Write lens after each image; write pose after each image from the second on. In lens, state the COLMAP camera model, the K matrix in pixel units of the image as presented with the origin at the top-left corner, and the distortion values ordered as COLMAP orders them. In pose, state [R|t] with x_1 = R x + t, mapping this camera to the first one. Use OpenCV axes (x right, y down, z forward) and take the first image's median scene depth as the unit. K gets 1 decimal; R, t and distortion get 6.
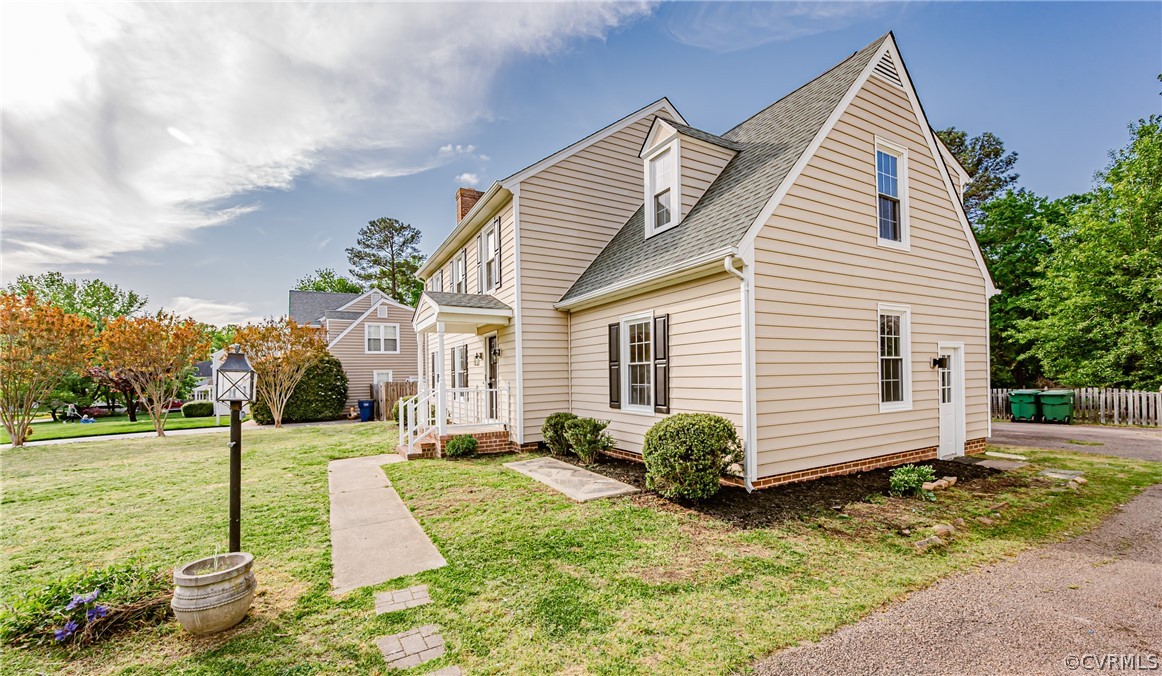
lens RADIAL K [[461.2, 0, 581.6], [0, 461.2, 376.8], [0, 0, 1]] dist [-0.000208, -0.000033]
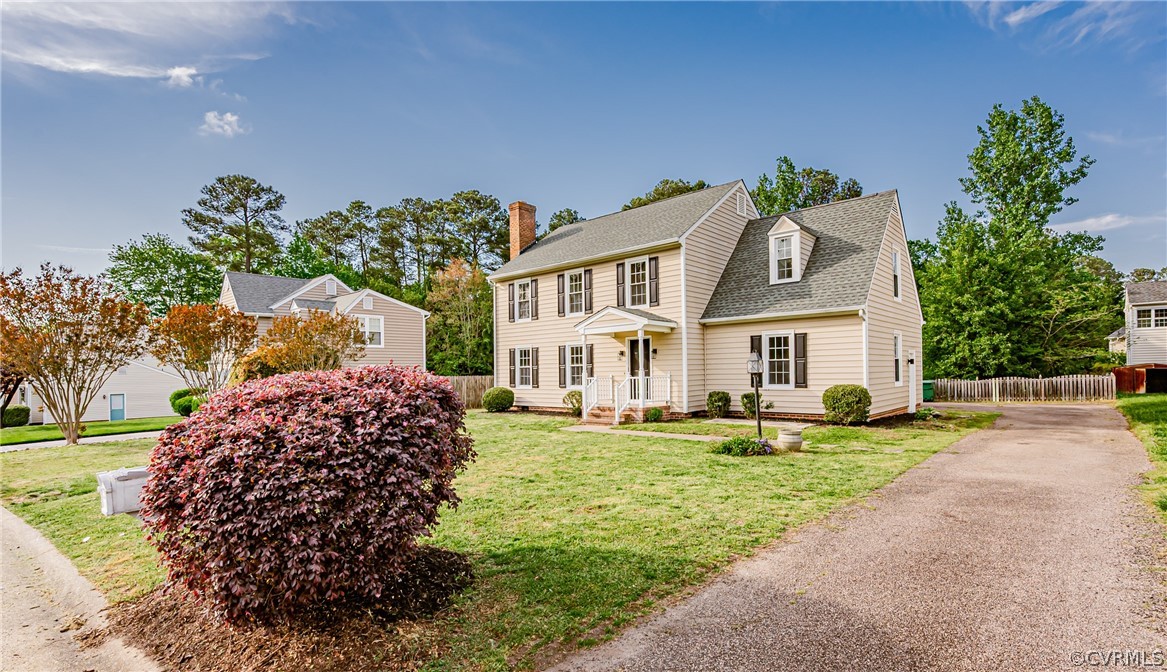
lens RADIAL K [[538.2, 0, 596.7], [0, 538.2, 371.8], [0, 0, 1]] dist [0.002338, 0.000070]
pose [[0.943873, 0.003780, 0.330288, -0.936284], [-0.000657, 0.999954, -0.009568, 0.027659], [-0.330309, 0.008814, 0.943832, -0.526811]]
